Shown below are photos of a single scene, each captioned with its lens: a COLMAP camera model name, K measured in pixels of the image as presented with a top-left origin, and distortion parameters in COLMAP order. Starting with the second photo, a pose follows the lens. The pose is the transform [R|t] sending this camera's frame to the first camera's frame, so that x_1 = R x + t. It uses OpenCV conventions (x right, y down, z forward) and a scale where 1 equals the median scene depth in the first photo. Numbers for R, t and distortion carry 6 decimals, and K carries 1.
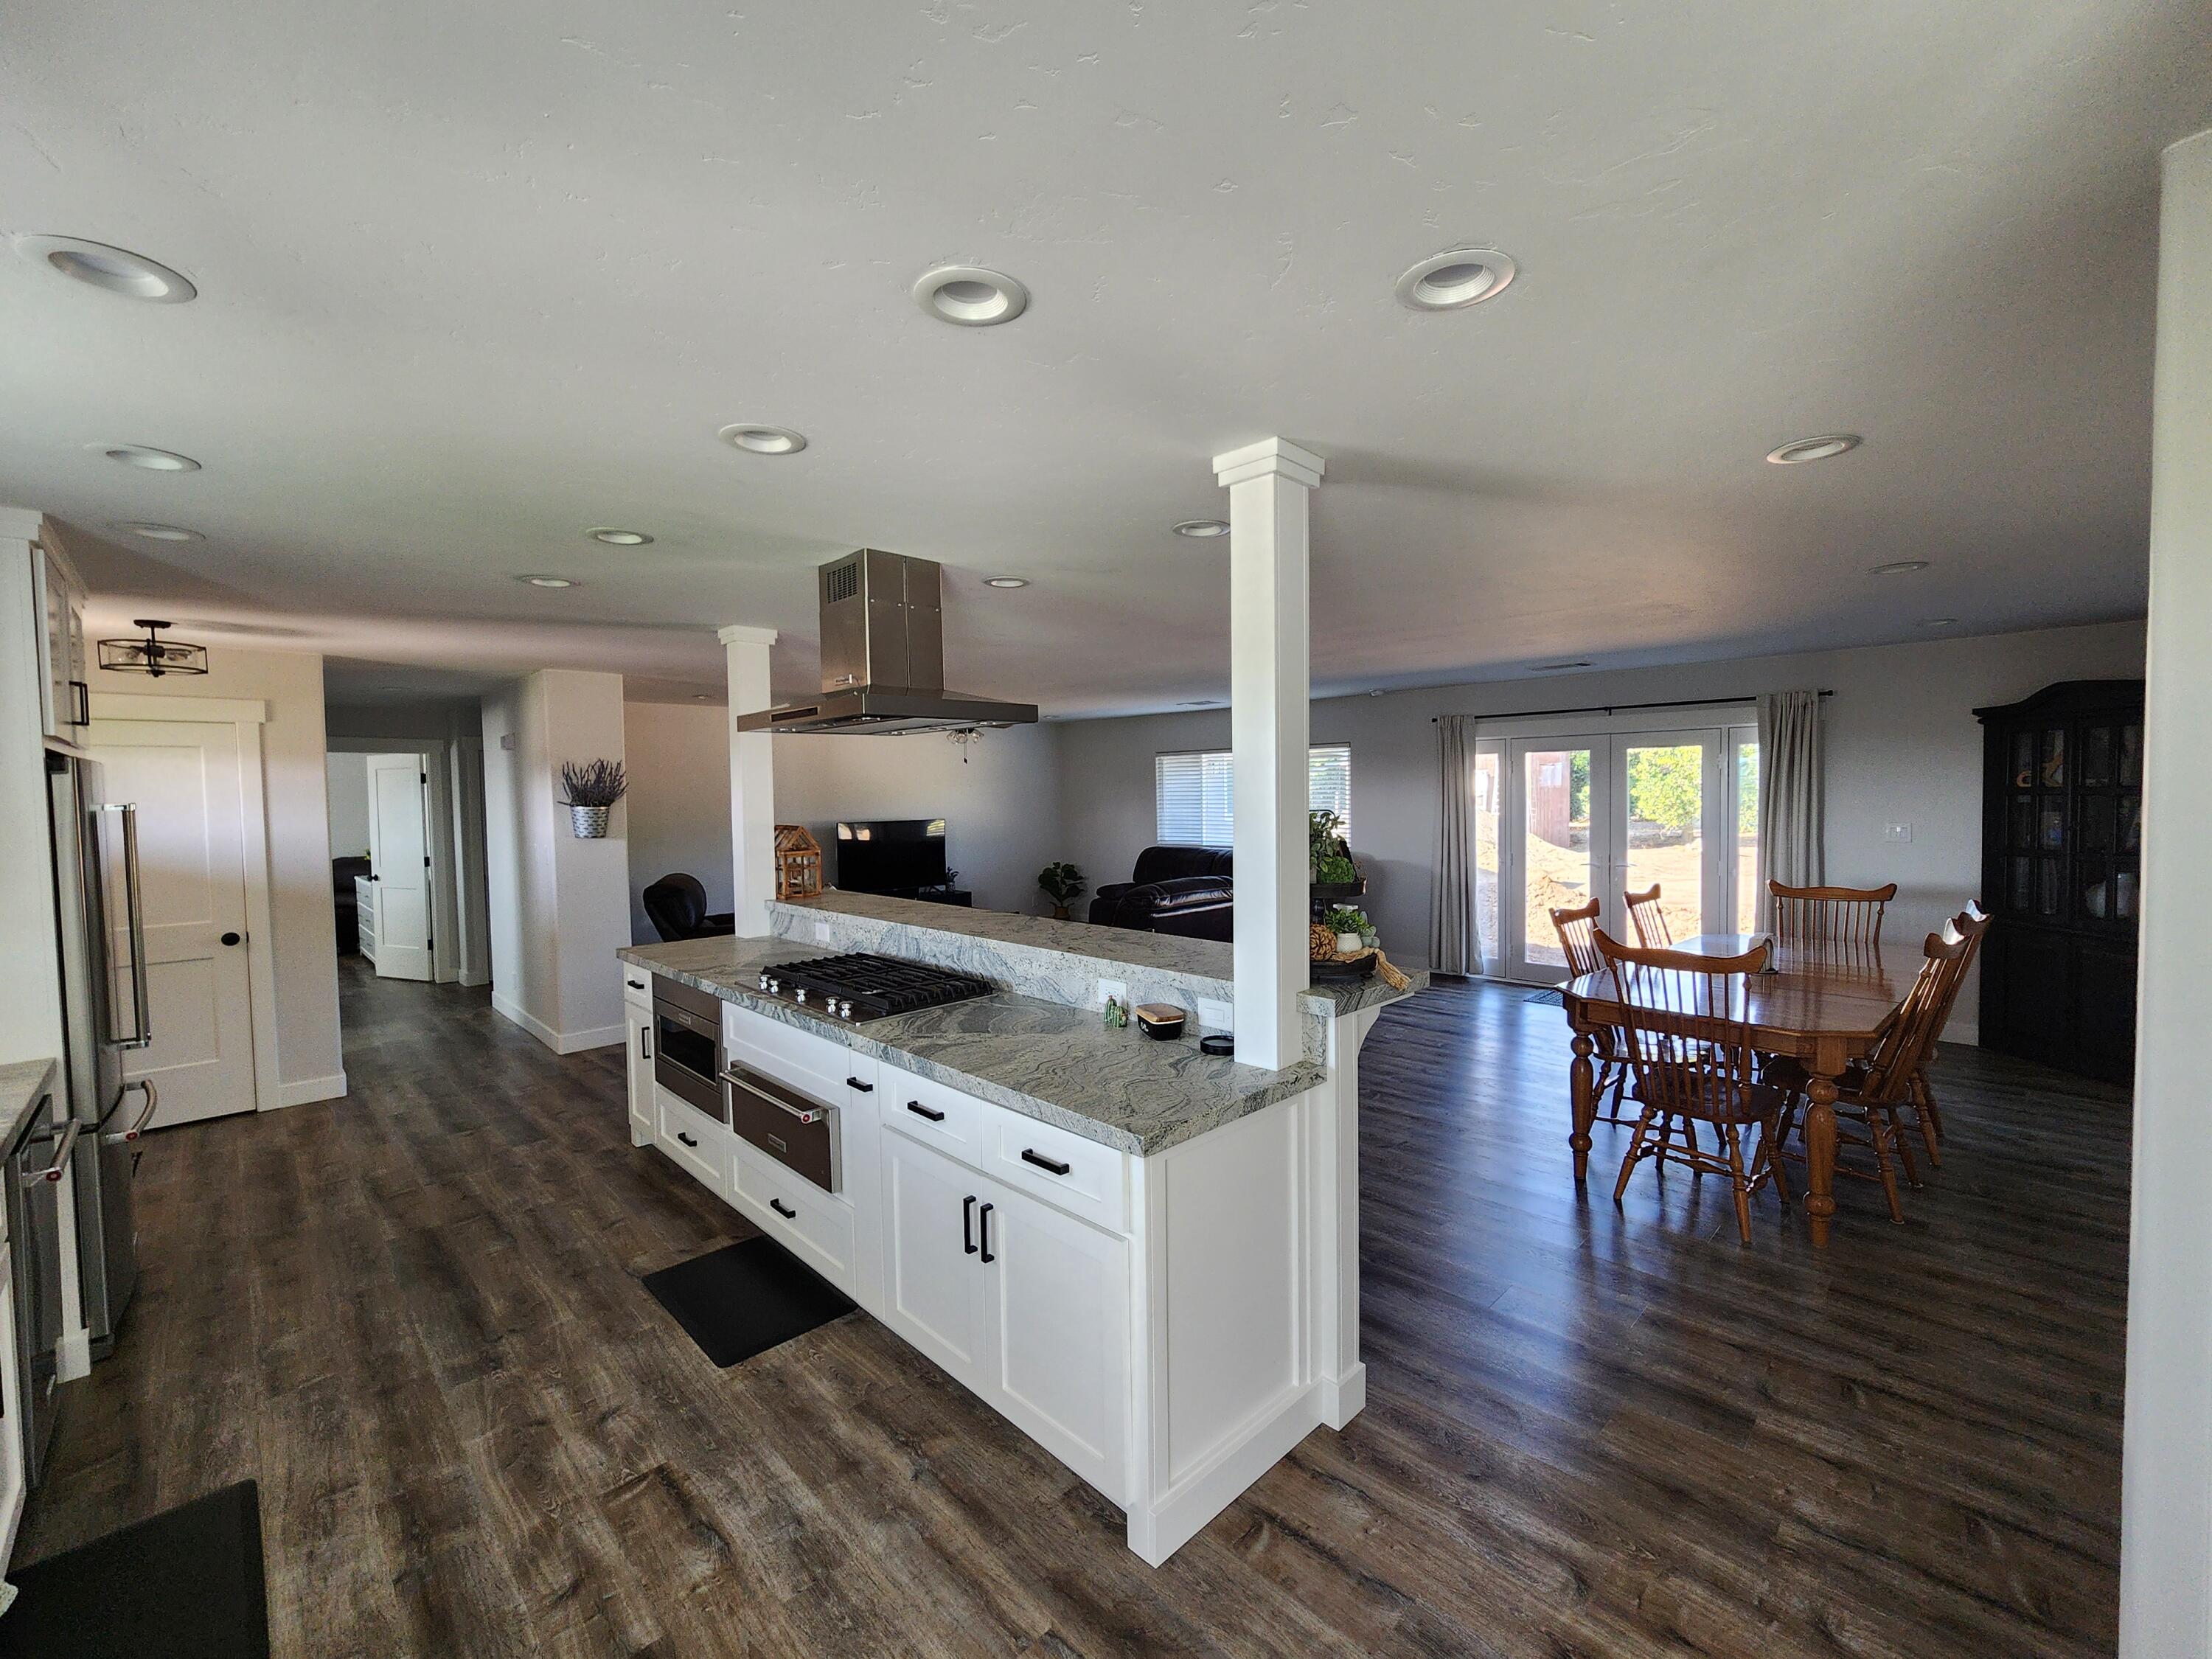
lens RADIAL K [[924.9, 0, 1115.4], [0, 924.9, 825.5], [0, 0, 1]] dist [-0.001194, -0.000069]
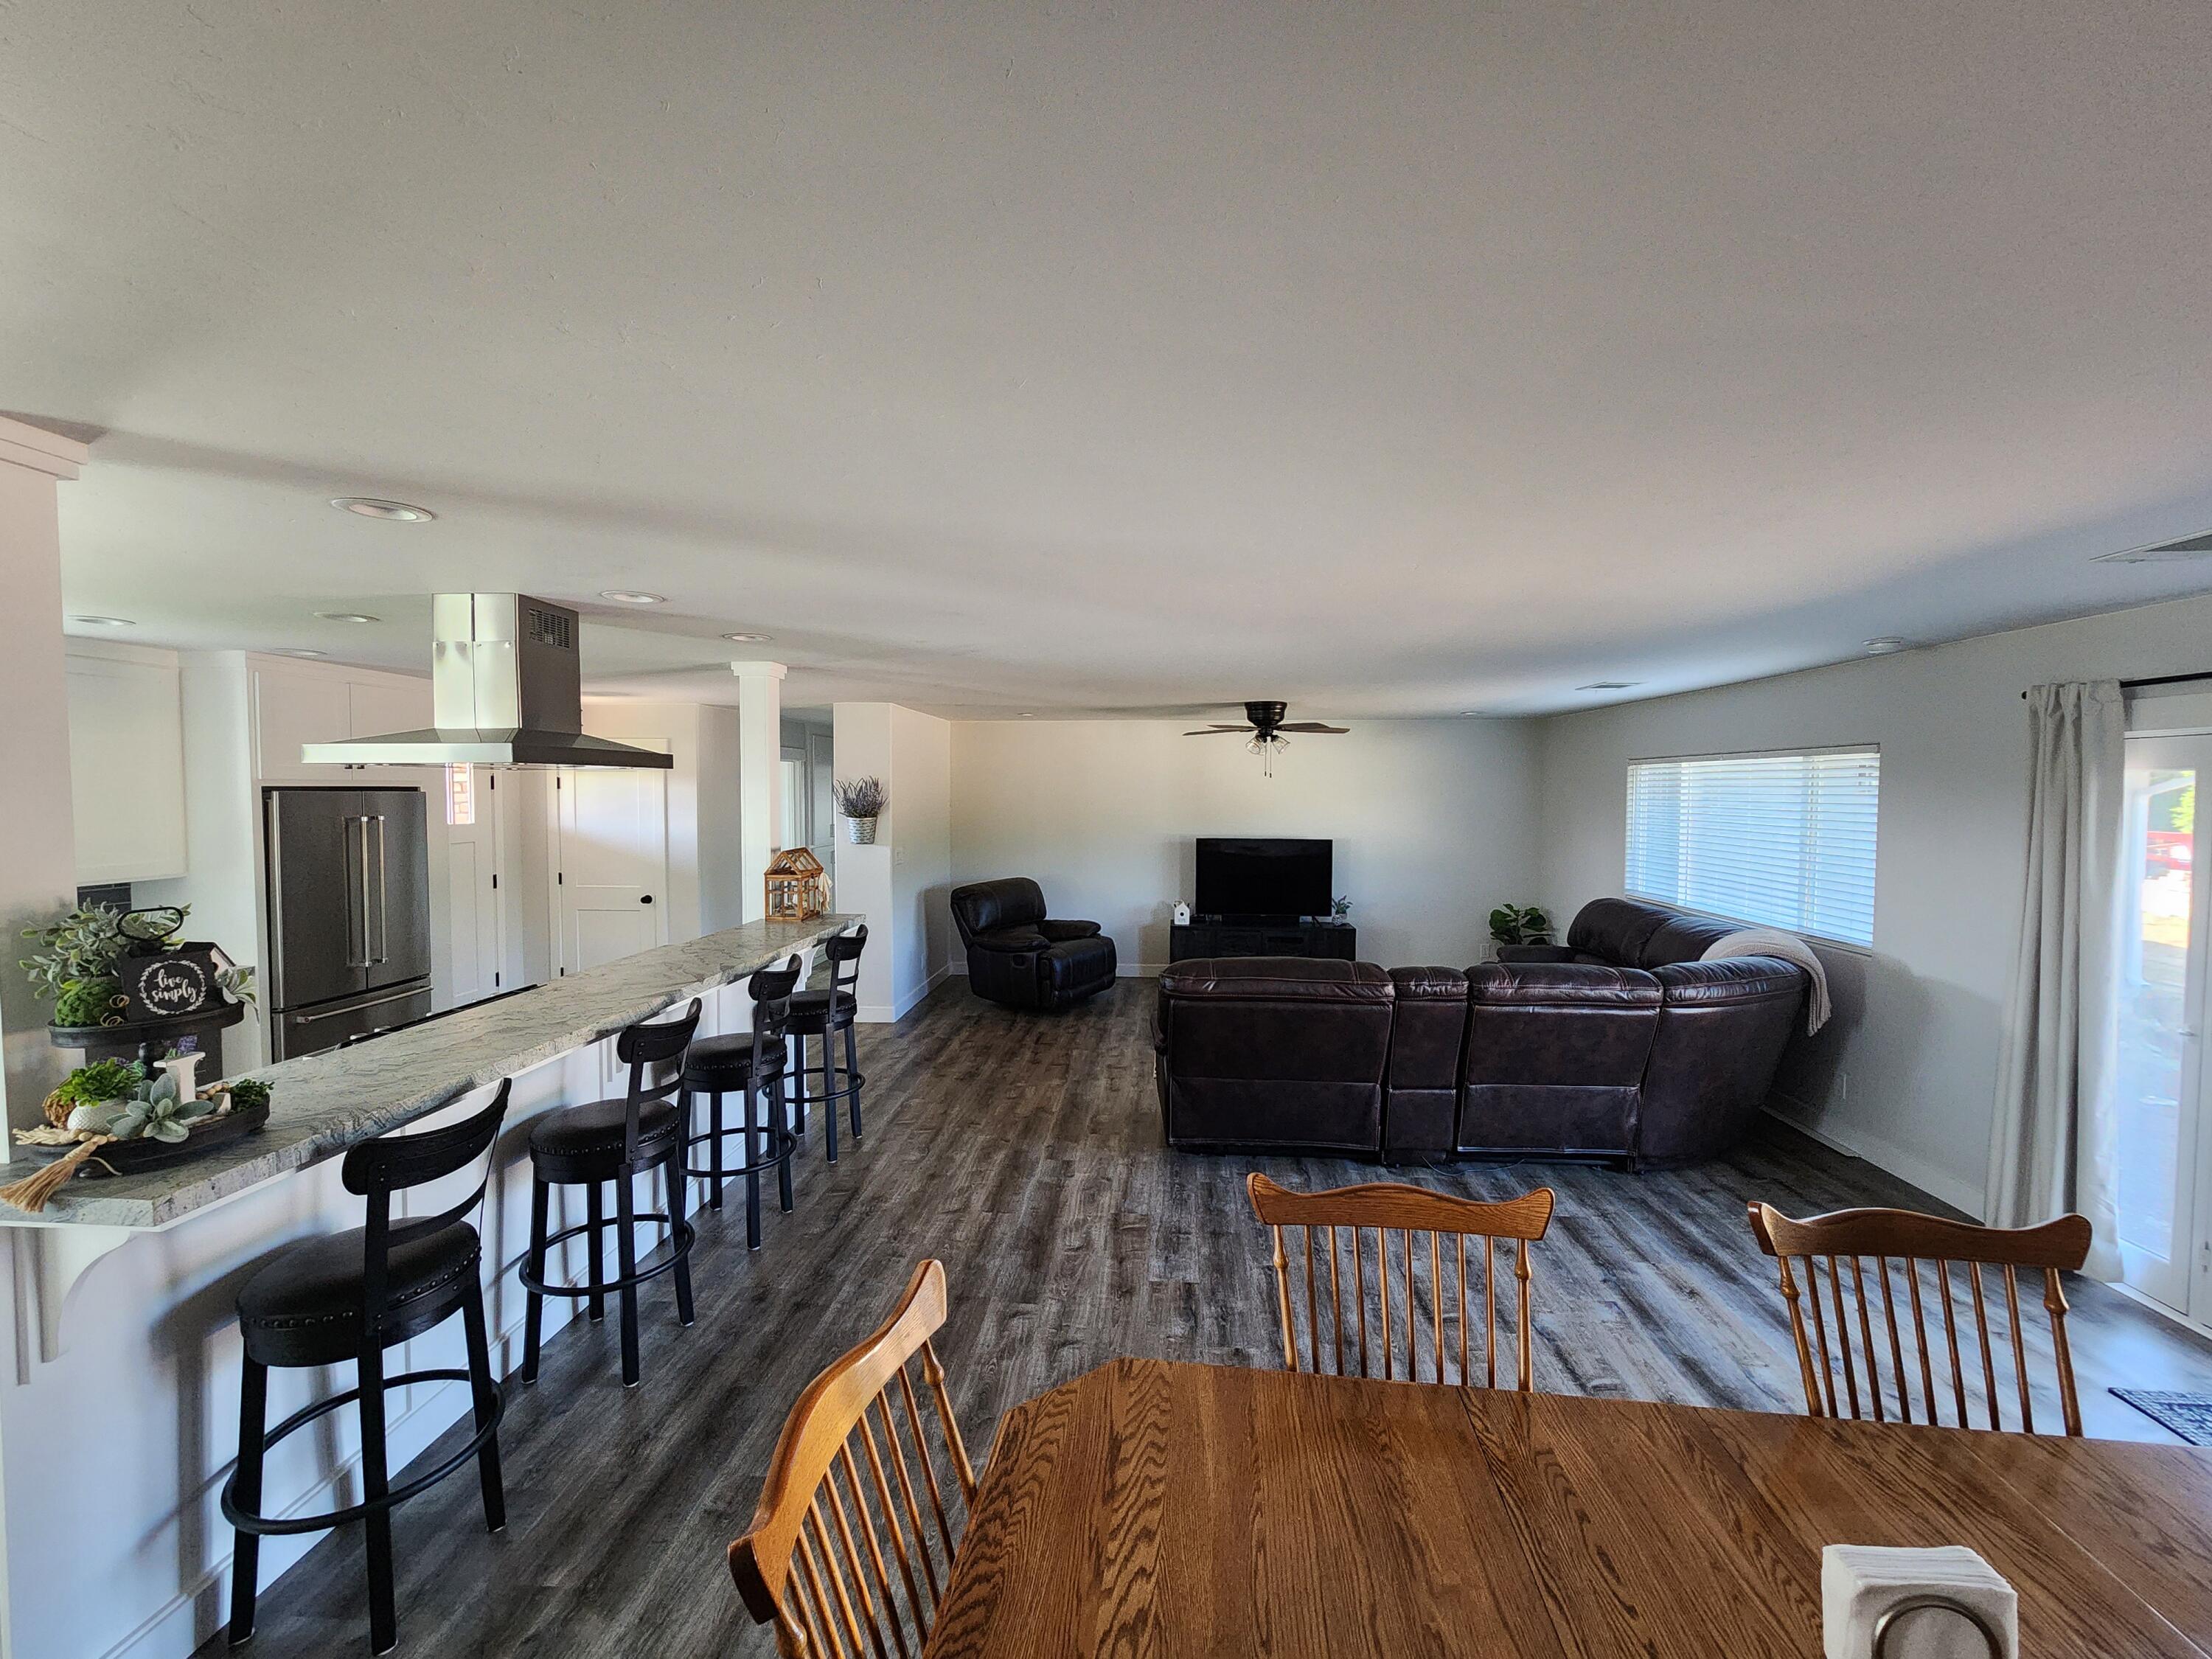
lens RADIAL K [[924.9, 0, 1115.4], [0, 924.9, 825.5], [0, 0, 1]] dist [-0.001194, -0.000069]
pose [[0.644534, 0.048631, -0.763028, 0.527169], [-0.043539, 0.998690, 0.026873, -0.054298], [0.763335, 0.015901, 0.645807, 0.479359]]
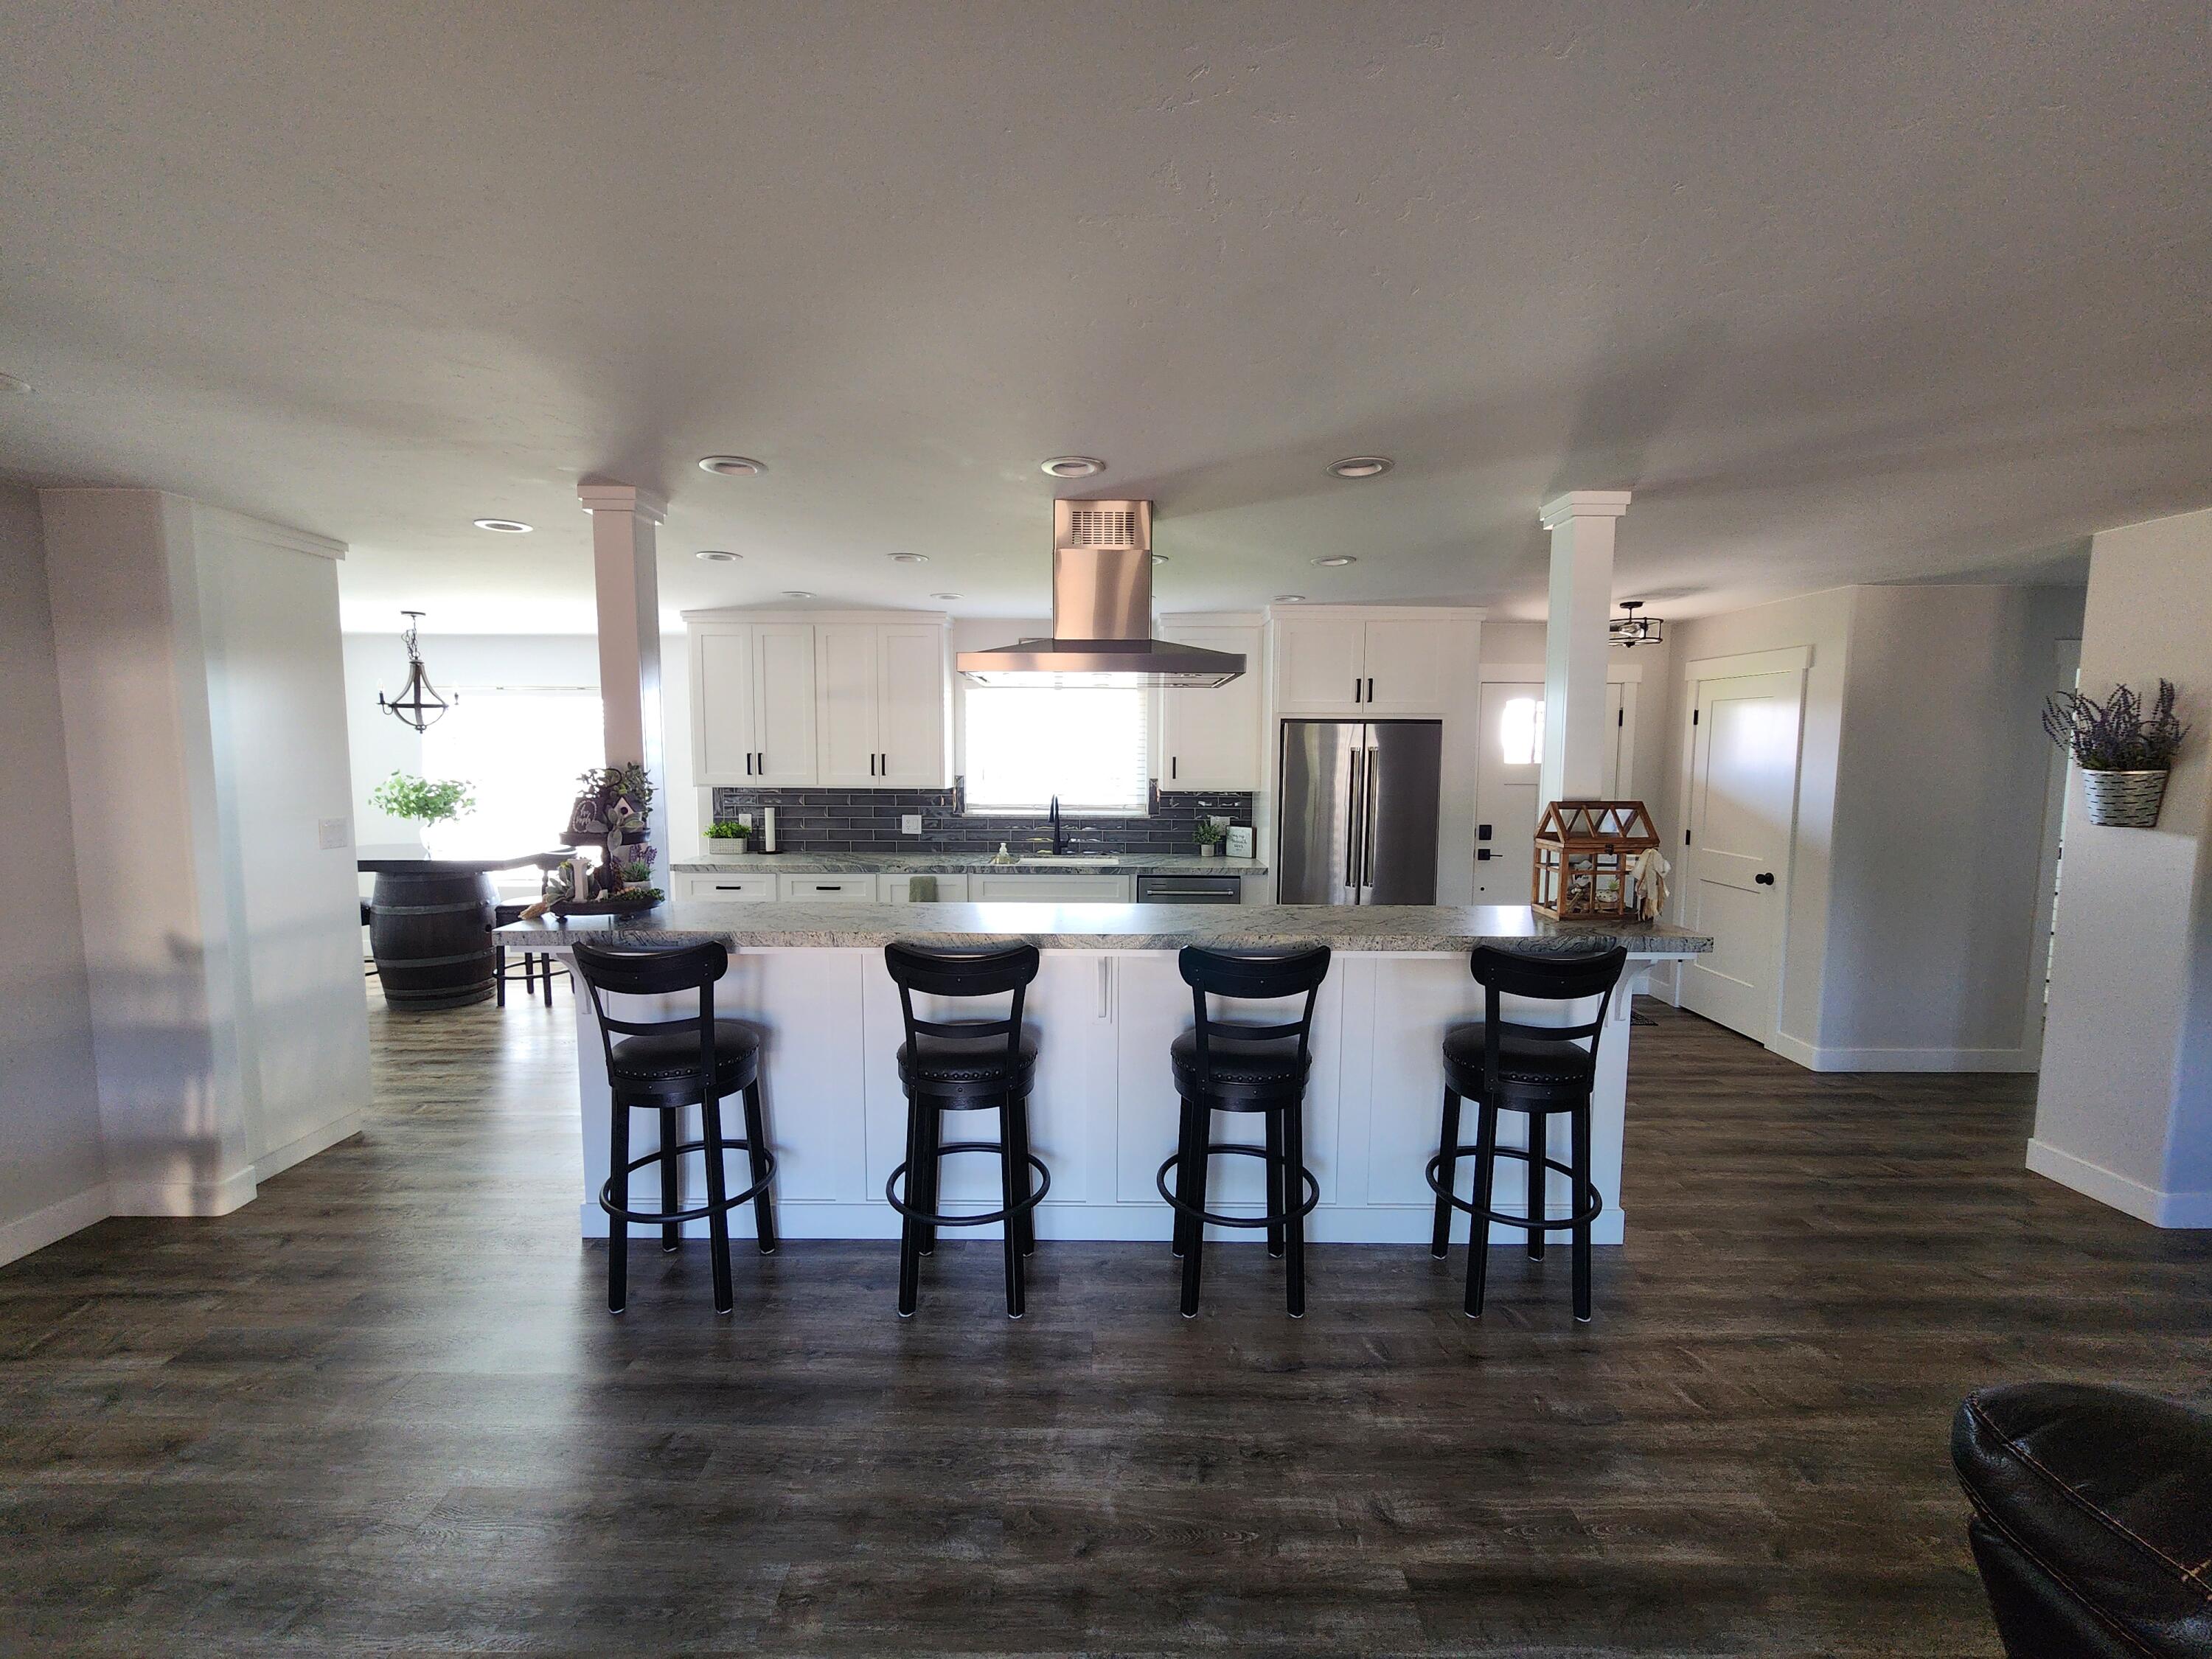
lens RADIAL K [[924.9, 0, 1115.4], [0, 924.9, 825.5], [0, 0, 1]] dist [-0.001194, -0.000069]
pose [[-0.685851, 0.077262, -0.723629, 0.253072], [-0.020736, 0.991870, 0.125556, -0.043018], [0.727447, 0.101118, -0.678672, 0.921326]]
